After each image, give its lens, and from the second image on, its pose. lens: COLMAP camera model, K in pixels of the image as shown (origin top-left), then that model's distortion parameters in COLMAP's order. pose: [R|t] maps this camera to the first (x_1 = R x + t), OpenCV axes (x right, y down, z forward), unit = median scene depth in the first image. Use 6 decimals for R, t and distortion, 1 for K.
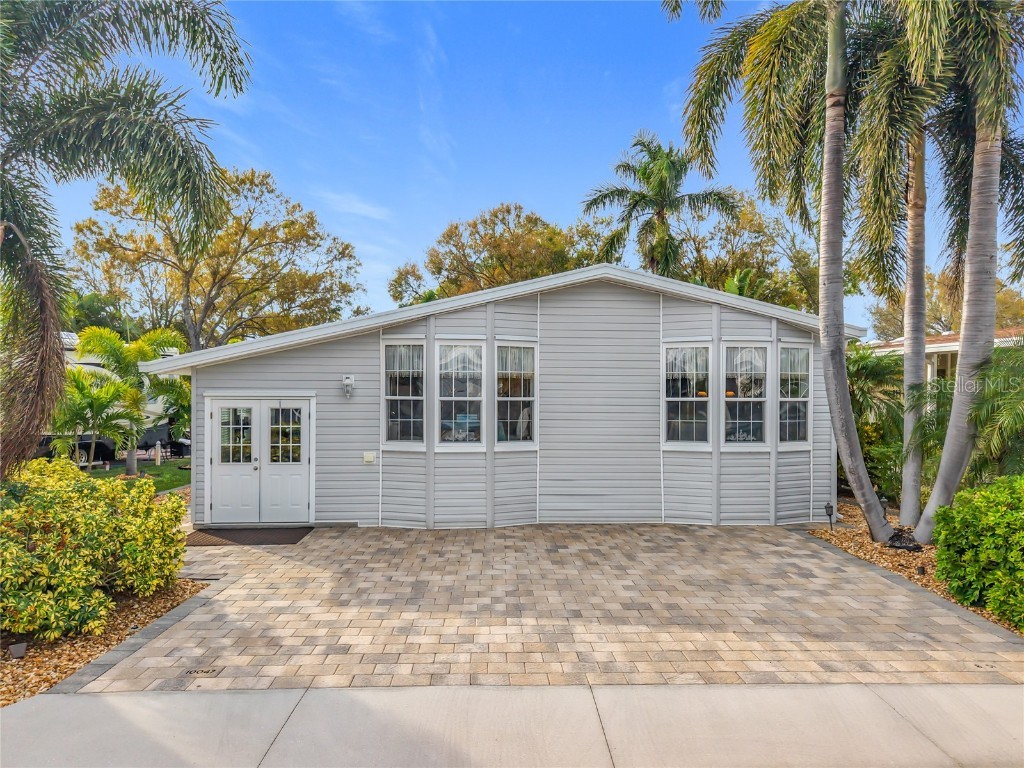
lens RADIAL K [[698.7, 0, 500.9], [0, 698.7, 399.5], [0, 0, 1]] dist [0.038911, -0.039500]
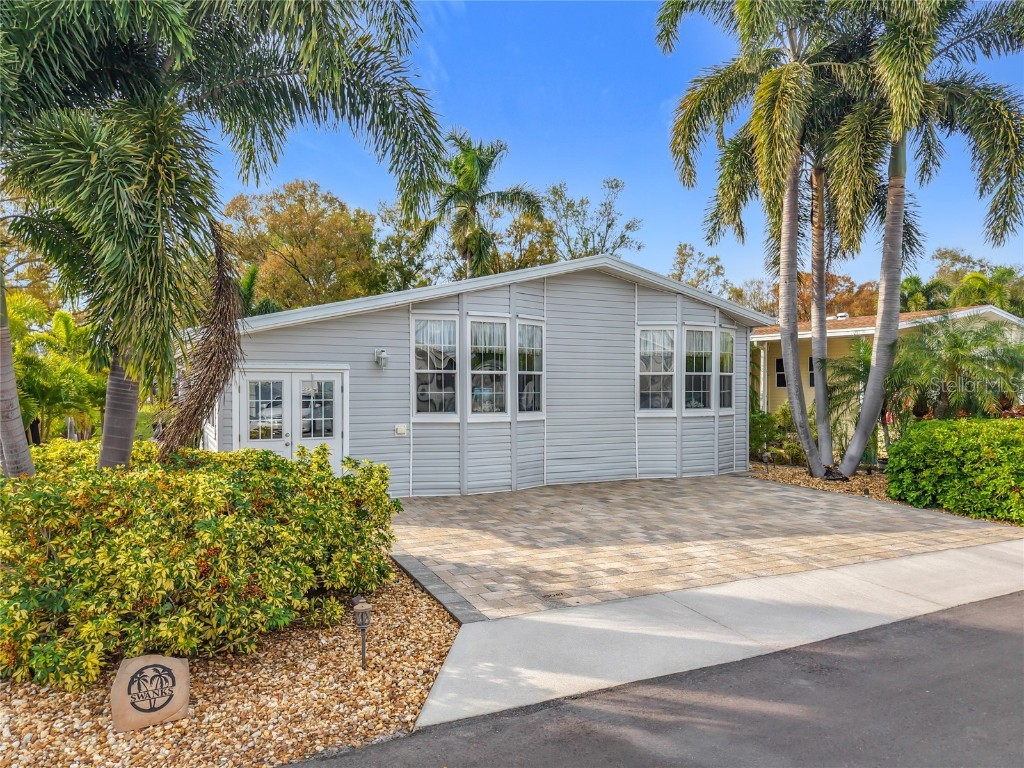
lens RADIAL K [[698.7, 0, 511.0], [0, 698.7, 418.5], [0, 0, 1]] dist [0.038911, -0.039500]
pose [[0.918326, -0.022921, 0.395160, -0.454030], [0.007211, 0.999125, 0.041195, 0.026027], [-0.395759, -0.034982, 0.917688, -0.001279]]
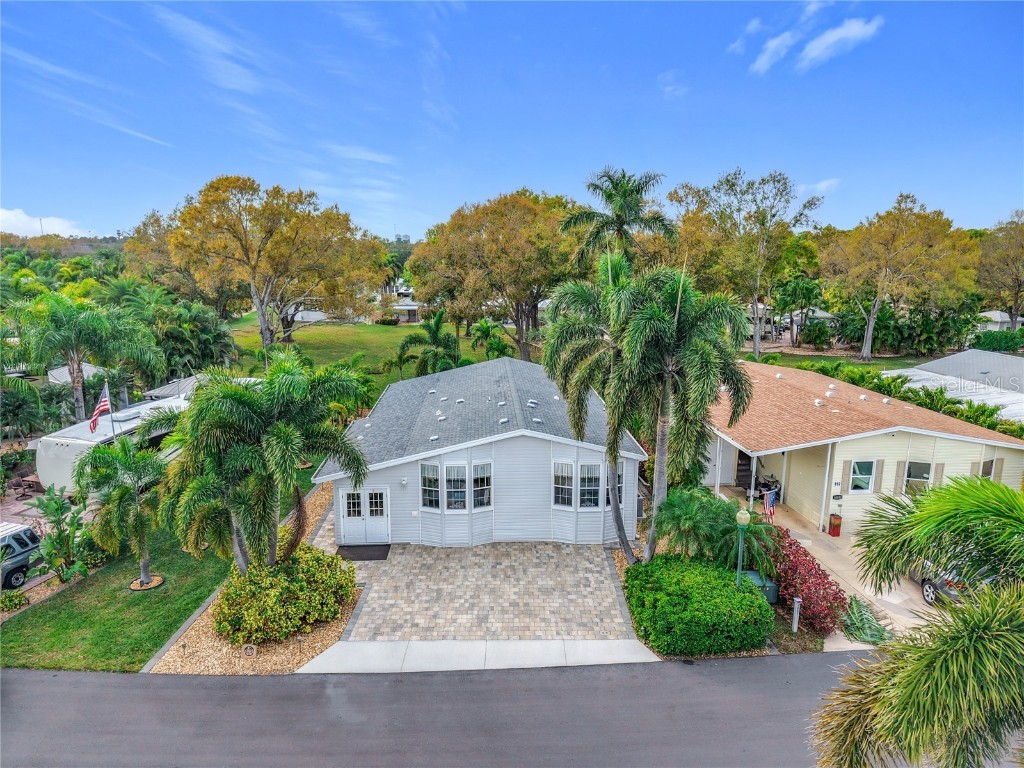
lens RADIAL K [[698.7, 0, 496.2], [0, 698.7, 389.4], [0, 0, 1]] dist [0.038911, -0.039500]
pose [[0.999464, -0.003801, -0.032504, 0.138204], [0.009717, 0.982905, 0.183856, -0.706804], [0.031249, -0.184074, 0.982416, -1.069925]]
